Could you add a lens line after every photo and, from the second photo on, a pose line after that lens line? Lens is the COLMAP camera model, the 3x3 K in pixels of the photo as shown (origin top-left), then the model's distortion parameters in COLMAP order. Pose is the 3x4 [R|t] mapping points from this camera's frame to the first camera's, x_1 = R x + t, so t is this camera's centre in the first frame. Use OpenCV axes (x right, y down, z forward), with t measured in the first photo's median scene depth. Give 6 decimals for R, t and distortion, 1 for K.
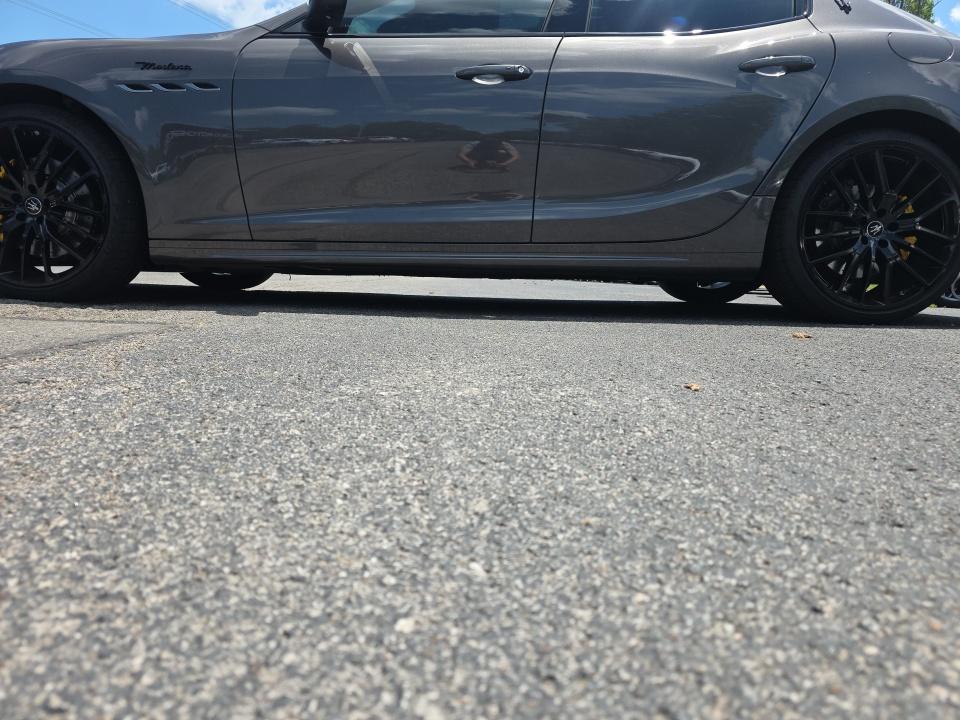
lens RADIAL K [[646.1, 0, 487.4], [0, 646.1, 359.8], [0, 0, 1]] dist [0.032117, -0.025626]
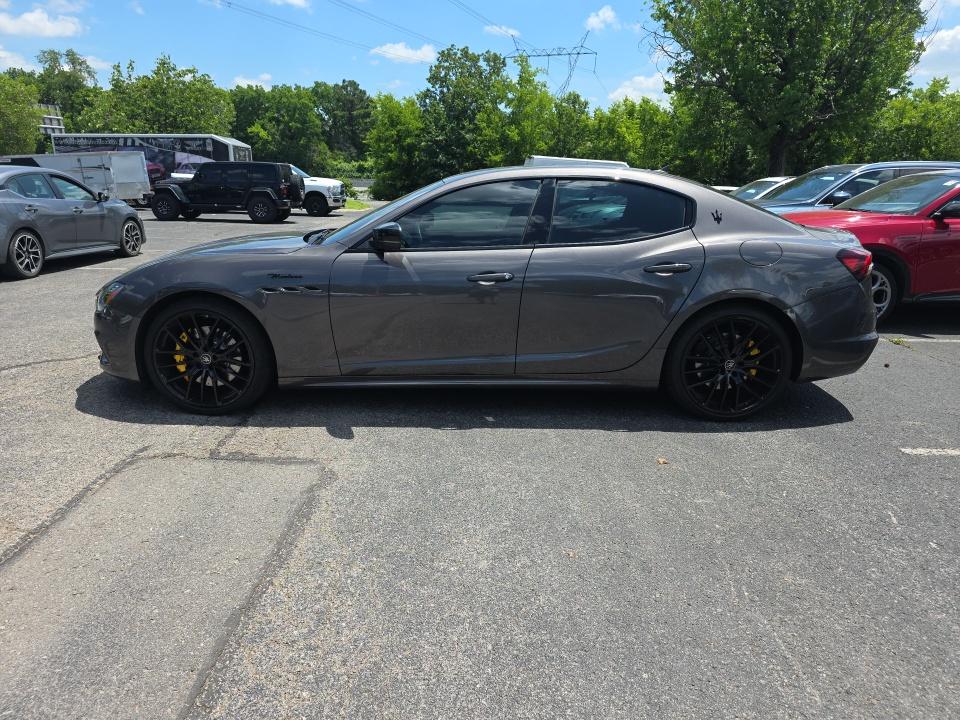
lens RADIAL K [[646.1, 0, 478.2], [0, 646.1, 353.8], [0, 0, 1]] dist [0.032117, -0.025626]
pose [[0.999756, -0.015685, -0.015576, 0.002152], [0.017383, 0.993136, 0.115667, -0.434438], [0.013655, -0.115910, 0.993166, -0.601319]]
